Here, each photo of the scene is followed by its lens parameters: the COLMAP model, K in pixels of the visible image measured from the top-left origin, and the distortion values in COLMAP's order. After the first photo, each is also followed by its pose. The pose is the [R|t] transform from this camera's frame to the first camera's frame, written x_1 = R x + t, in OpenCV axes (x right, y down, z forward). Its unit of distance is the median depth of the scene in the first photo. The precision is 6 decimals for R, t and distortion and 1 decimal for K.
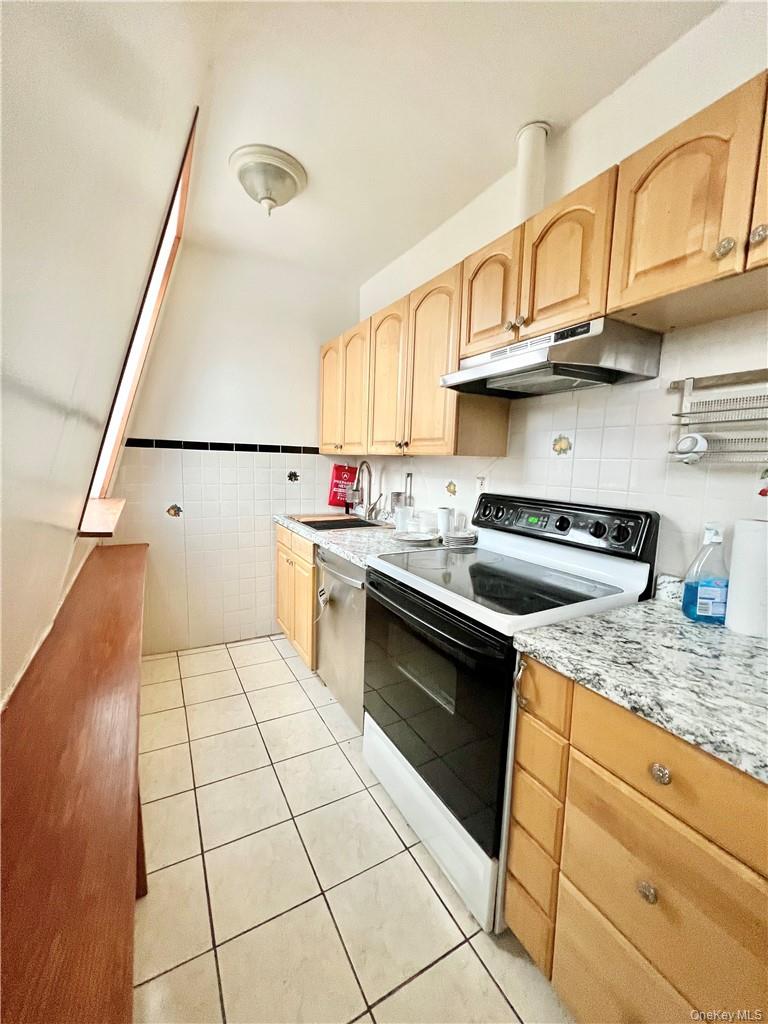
lens RADIAL K [[406.3, 0, 379.8], [0, 406.3, 514.6], [0, 0, 1]] dist [-0.002718, 0.000006]
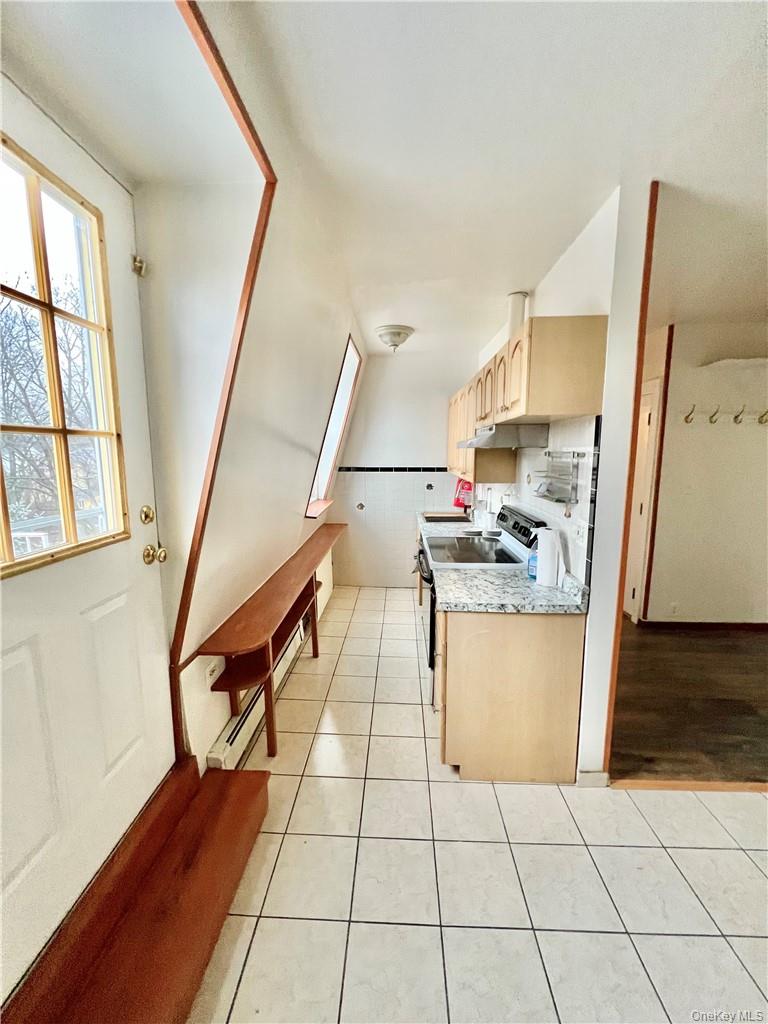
lens RADIAL K [[406.3, 0, 384.7], [0, 406.3, 513.9], [0, 0, 1]] dist [-0.002718, 0.000006]
pose [[0.849931, 0.050205, -0.524497, 0.511531], [-0.041318, 0.998735, 0.028645, -0.032019], [0.525272, -0.002675, 0.850930, -0.450180]]
